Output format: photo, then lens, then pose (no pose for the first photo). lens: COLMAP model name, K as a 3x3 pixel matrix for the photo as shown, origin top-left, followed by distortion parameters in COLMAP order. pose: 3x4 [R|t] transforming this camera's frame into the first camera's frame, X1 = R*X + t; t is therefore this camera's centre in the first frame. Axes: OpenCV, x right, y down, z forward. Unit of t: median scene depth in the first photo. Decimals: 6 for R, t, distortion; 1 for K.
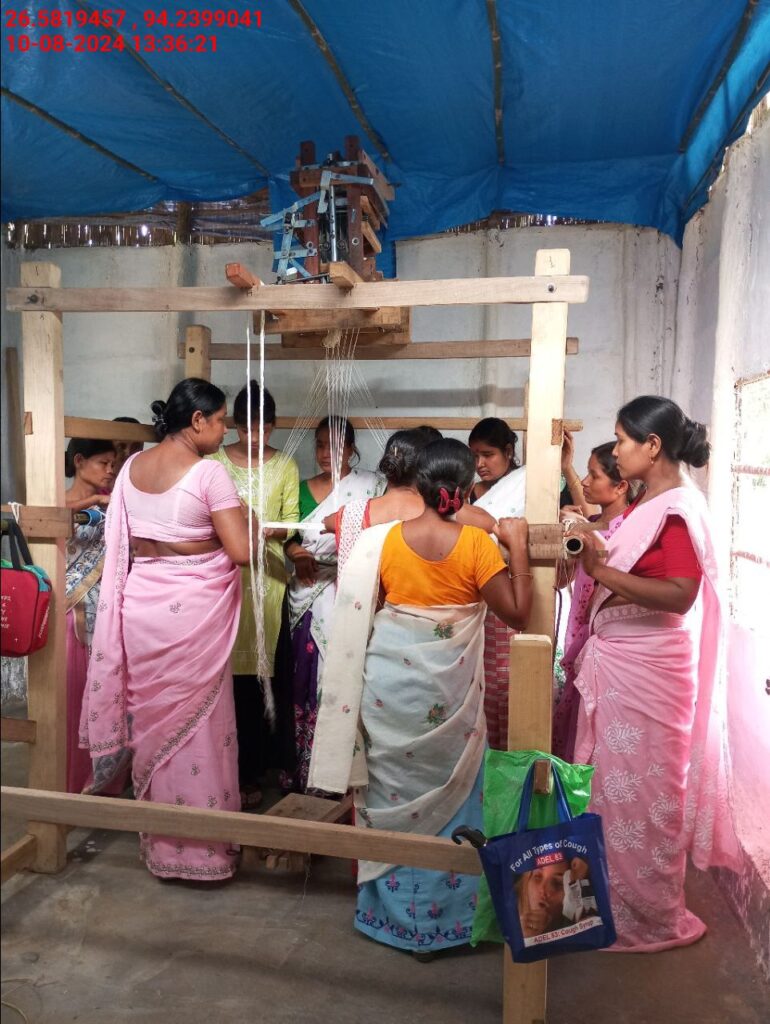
lens RADIAL K [[820.7, 0, 380.3], [0, 820.7, 510.0], [0, 0, 1]] dist [0.012208, -0.008148]
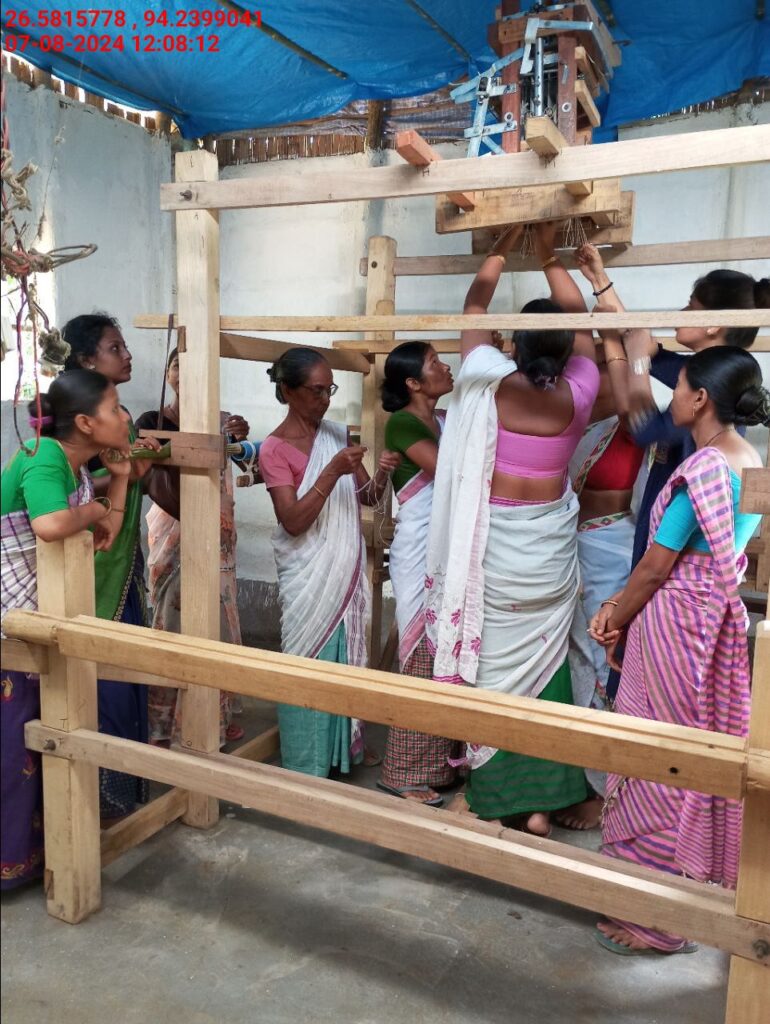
lens RADIAL K [[820.7, 0, 382.5], [0, 820.7, 516.4], [0, 0, 1]] dist [0.012208, -0.008148]
pose [[0.970746, 0.045702, -0.235721, 0.002765], [-0.027361, 0.996379, 0.080500, 0.007501], [0.238546, -0.071695, 0.968481, 0.156140]]
